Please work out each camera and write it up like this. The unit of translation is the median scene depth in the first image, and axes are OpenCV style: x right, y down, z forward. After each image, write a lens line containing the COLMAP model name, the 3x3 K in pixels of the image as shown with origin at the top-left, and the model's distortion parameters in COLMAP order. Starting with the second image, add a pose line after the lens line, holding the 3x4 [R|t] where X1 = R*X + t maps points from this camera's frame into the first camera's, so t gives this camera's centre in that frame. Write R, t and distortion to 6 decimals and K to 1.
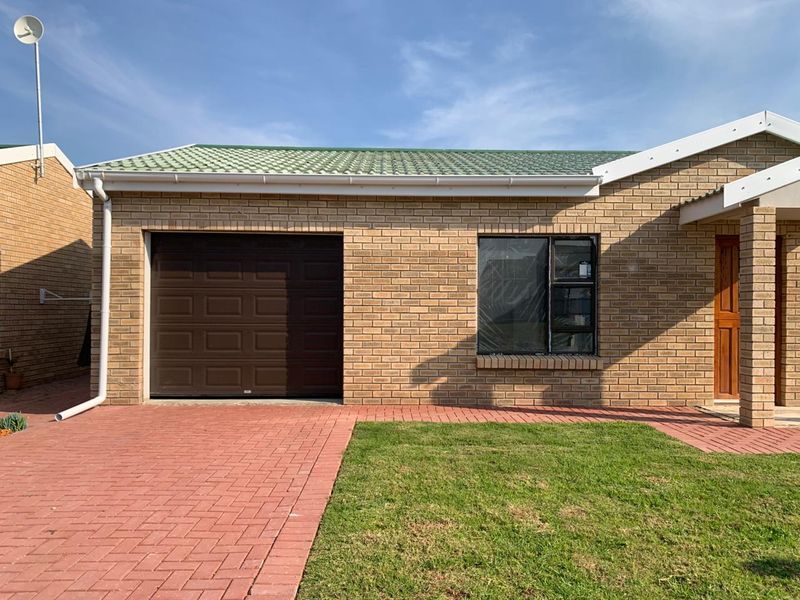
lens RADIAL K [[641.5, 0, 390.6], [0, 641.5, 308.0], [0, 0, 1]] dist [0.118438, -0.179526]
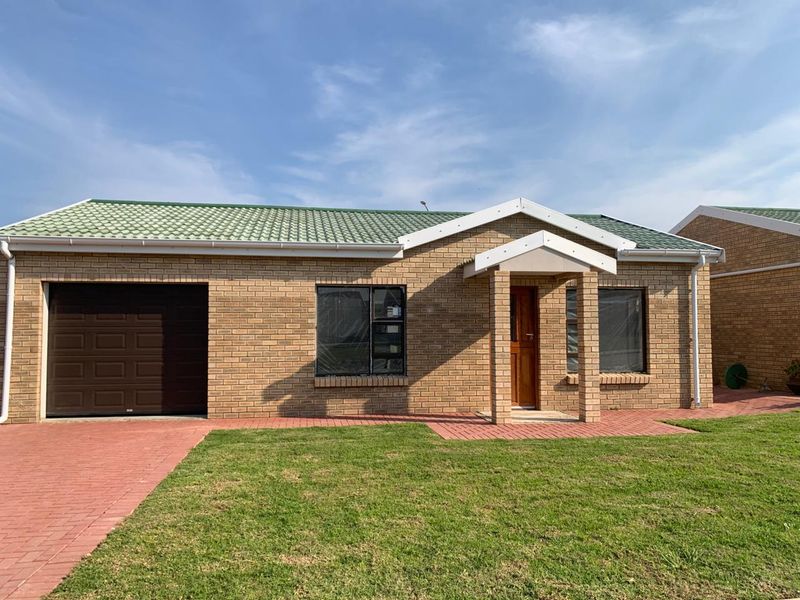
lens RADIAL K [[641.5, 0, 390.6], [0, 641.5, 308.0], [0, 0, 1]] dist [0.118438, -0.179526]
pose [[0.991369, -0.003096, 0.131064, 0.115886], [0.007340, 0.999464, -0.031910, -0.024128], [-0.130895, 0.032597, 0.990860, -0.321523]]
